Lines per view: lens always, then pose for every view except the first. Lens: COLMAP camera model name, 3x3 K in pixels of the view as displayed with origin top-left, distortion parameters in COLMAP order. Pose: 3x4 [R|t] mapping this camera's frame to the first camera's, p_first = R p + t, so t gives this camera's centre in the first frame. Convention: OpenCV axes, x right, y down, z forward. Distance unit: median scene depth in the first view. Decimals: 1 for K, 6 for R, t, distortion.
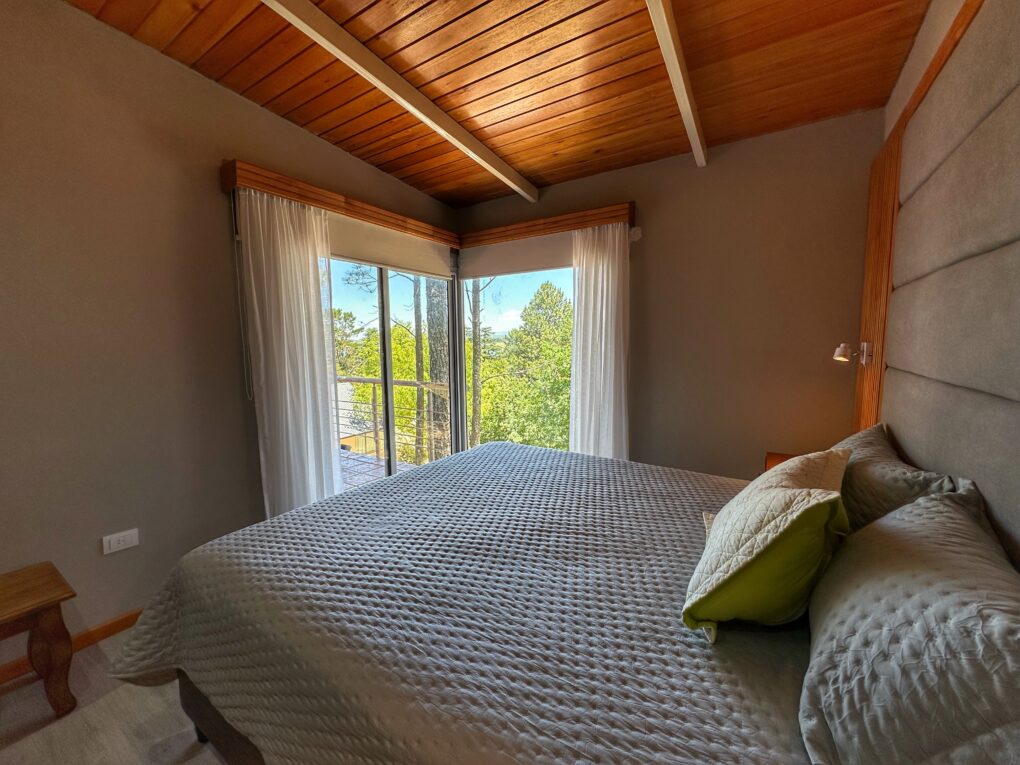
lens RADIAL K [[407.8, 0, 510.2], [0, 407.8, 380.9], [0, 0, 1]] dist [-0.000610, 0.000107]
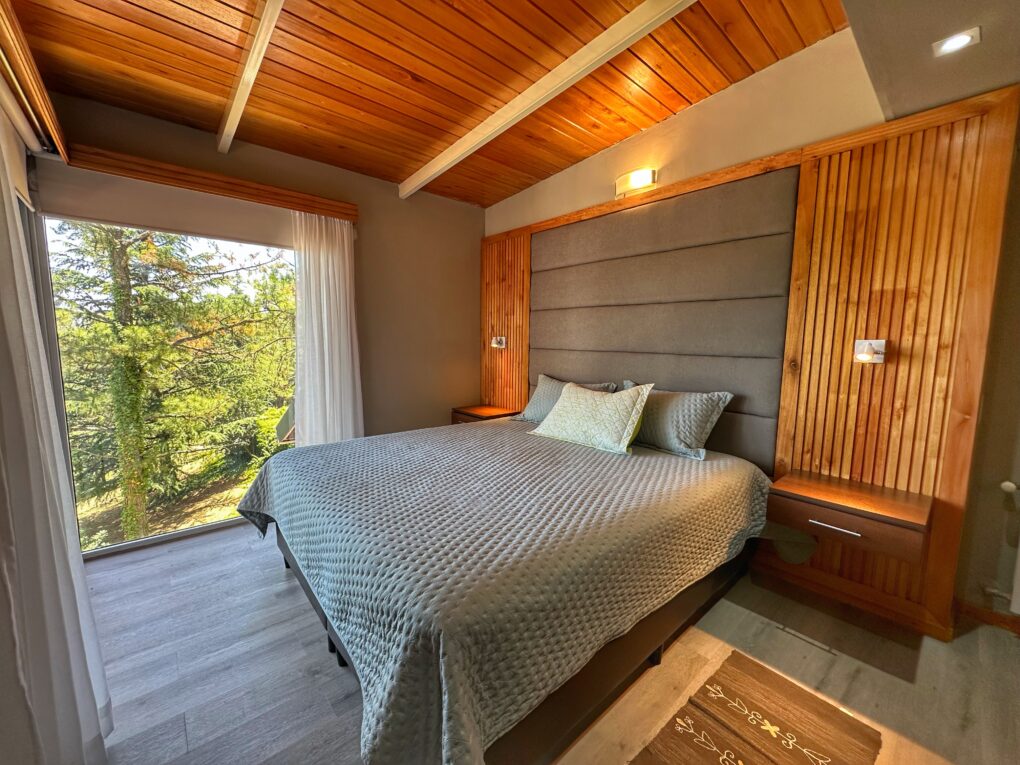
lens RADIAL K [[407.8, 0, 511.4], [0, 407.8, 381.6], [0, 0, 1]] dist [-0.000610, 0.000107]
pose [[0.271192, -0.089618, 0.958344, -0.923827], [0.082045, 0.994185, 0.069753, -0.014815], [-0.959022, 0.059711, 0.276968, 0.443608]]
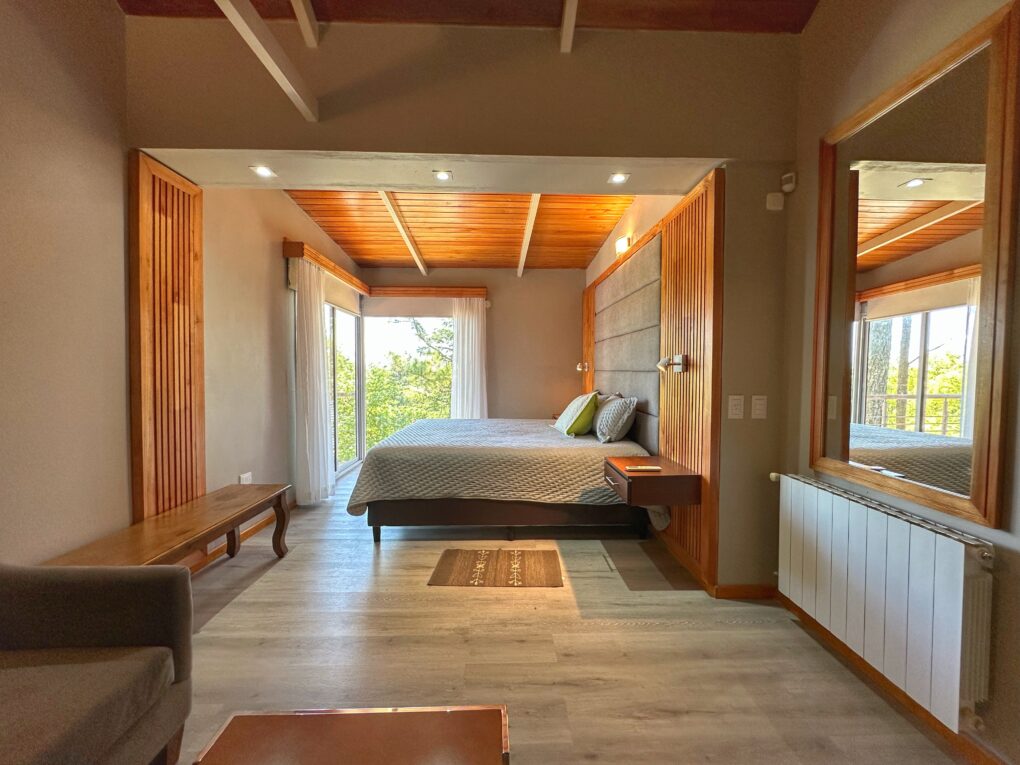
lens RADIAL K [[407.8, 0, 509.4], [0, 407.8, 384.6], [0, 0, 1]] dist [-0.000610, 0.000107]
pose [[0.826917, -0.008103, 0.562265, -0.922881], [0.044787, 0.997669, -0.051491, 0.147680], [-0.560537, 0.067761, 0.825352, -0.791035]]
